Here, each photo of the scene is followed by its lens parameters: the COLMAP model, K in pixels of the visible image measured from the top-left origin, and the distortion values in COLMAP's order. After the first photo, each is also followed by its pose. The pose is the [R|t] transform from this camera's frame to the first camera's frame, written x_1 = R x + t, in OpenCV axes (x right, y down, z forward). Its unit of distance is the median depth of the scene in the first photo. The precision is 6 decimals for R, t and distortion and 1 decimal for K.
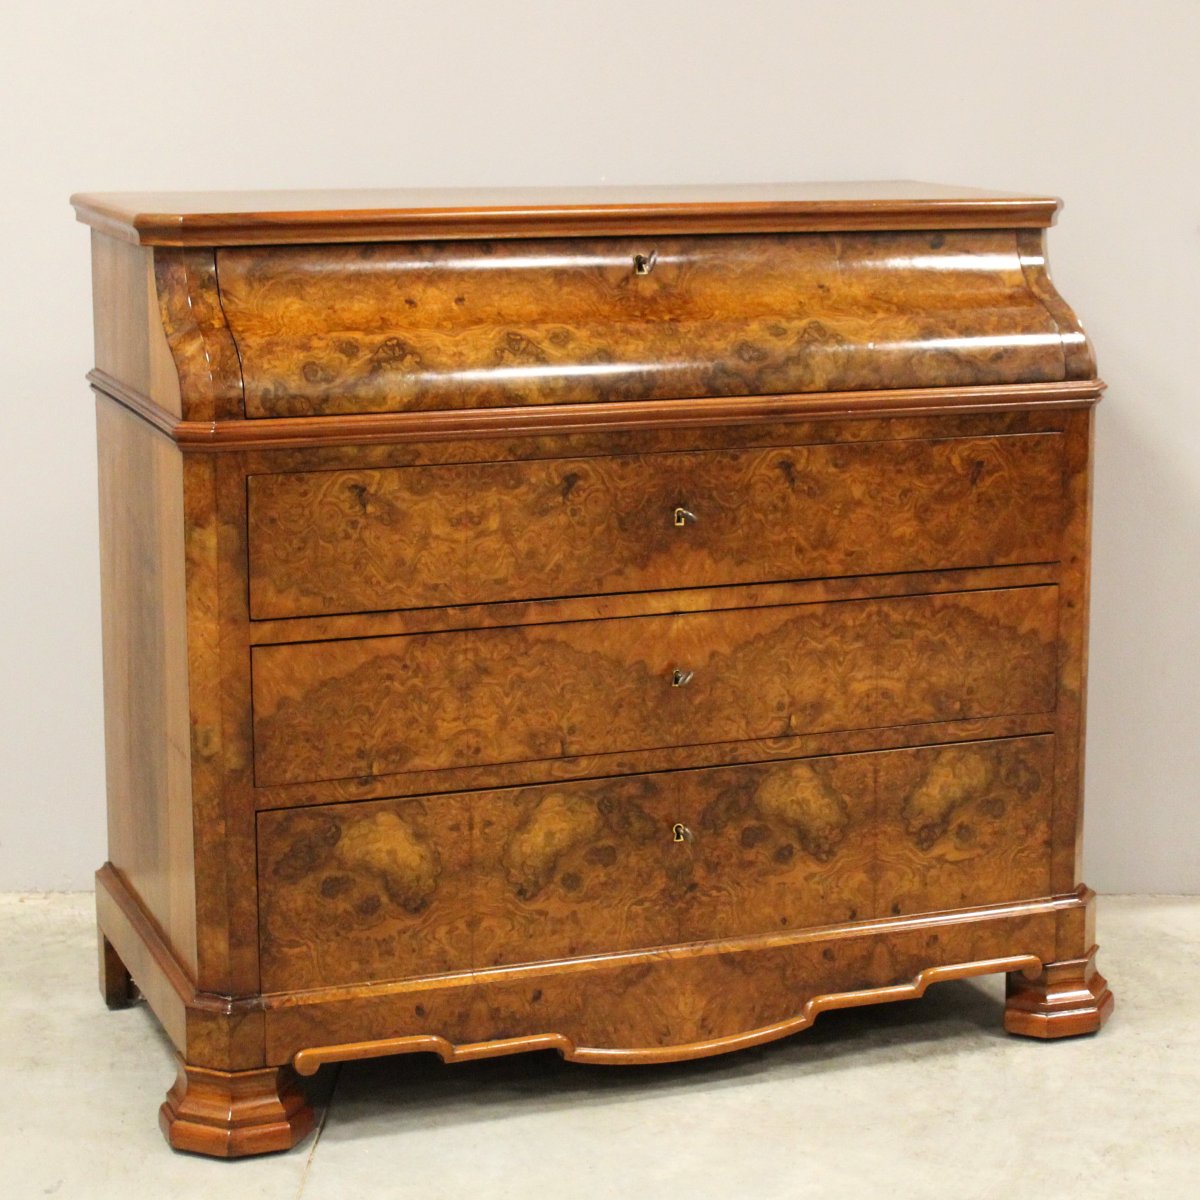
lens RADIAL K [[2696.1, 0, 600.0], [0, 2696.1, 600.0], [0, 0, 1]] dist [-0.033889, -0.060151]
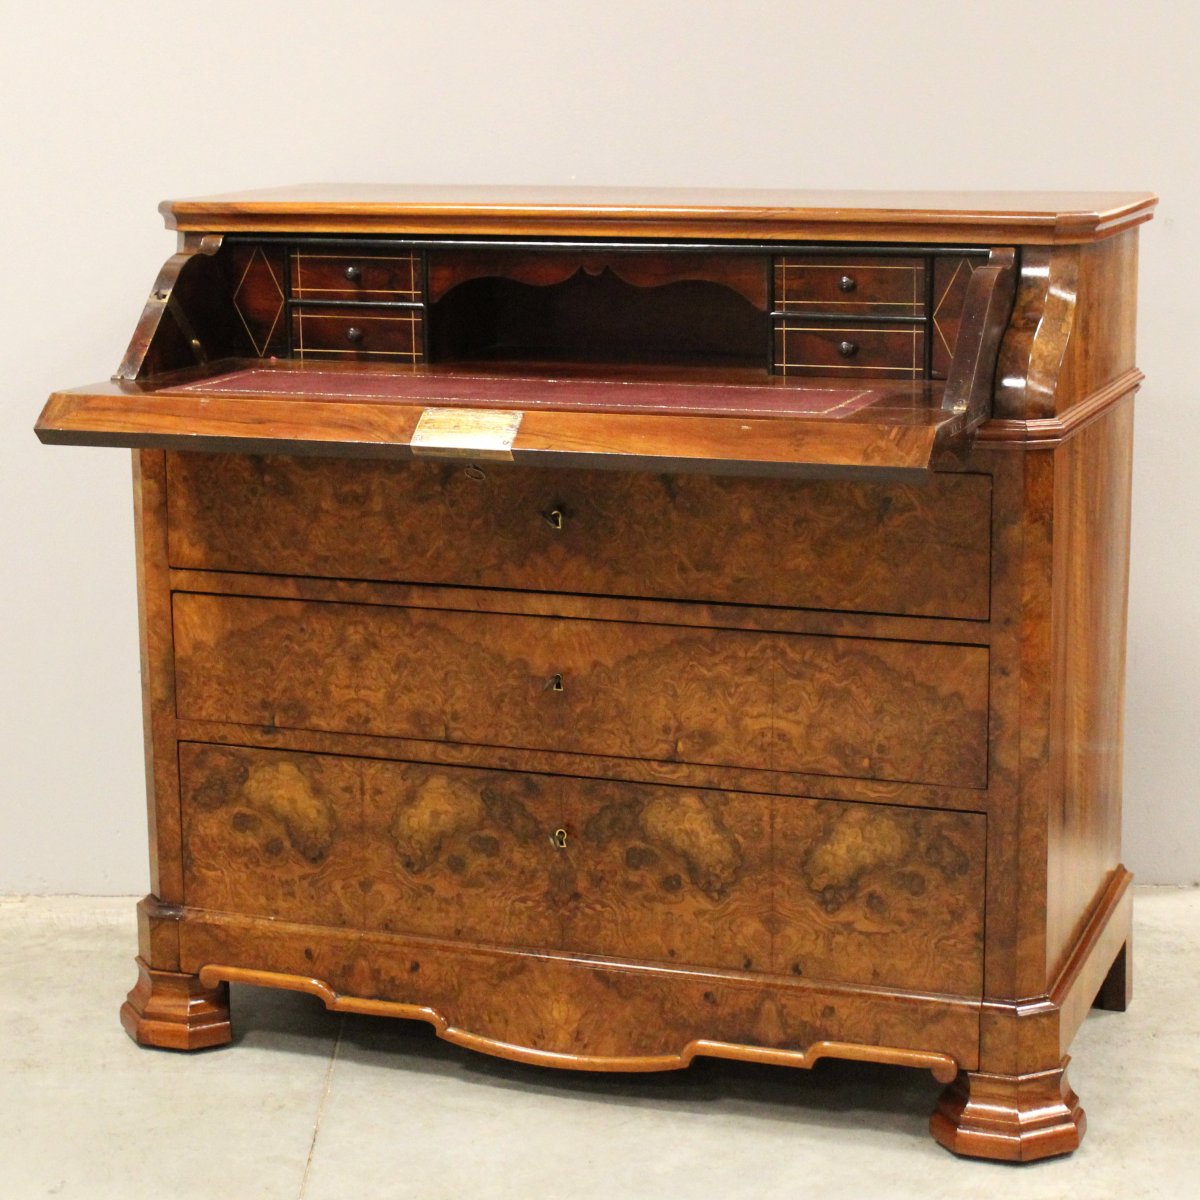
lens RADIAL K [[2696.1, 0, 600.0], [0, 2696.1, 600.0], [0, 0, 1]] dist [-0.033889, -0.060151]
pose [[0.747299, 0.120920, -0.653393, 0.685045], [-0.122952, 0.991486, 0.042866, -0.045536], [0.653014, 0.048302, 0.755804, 0.257227]]
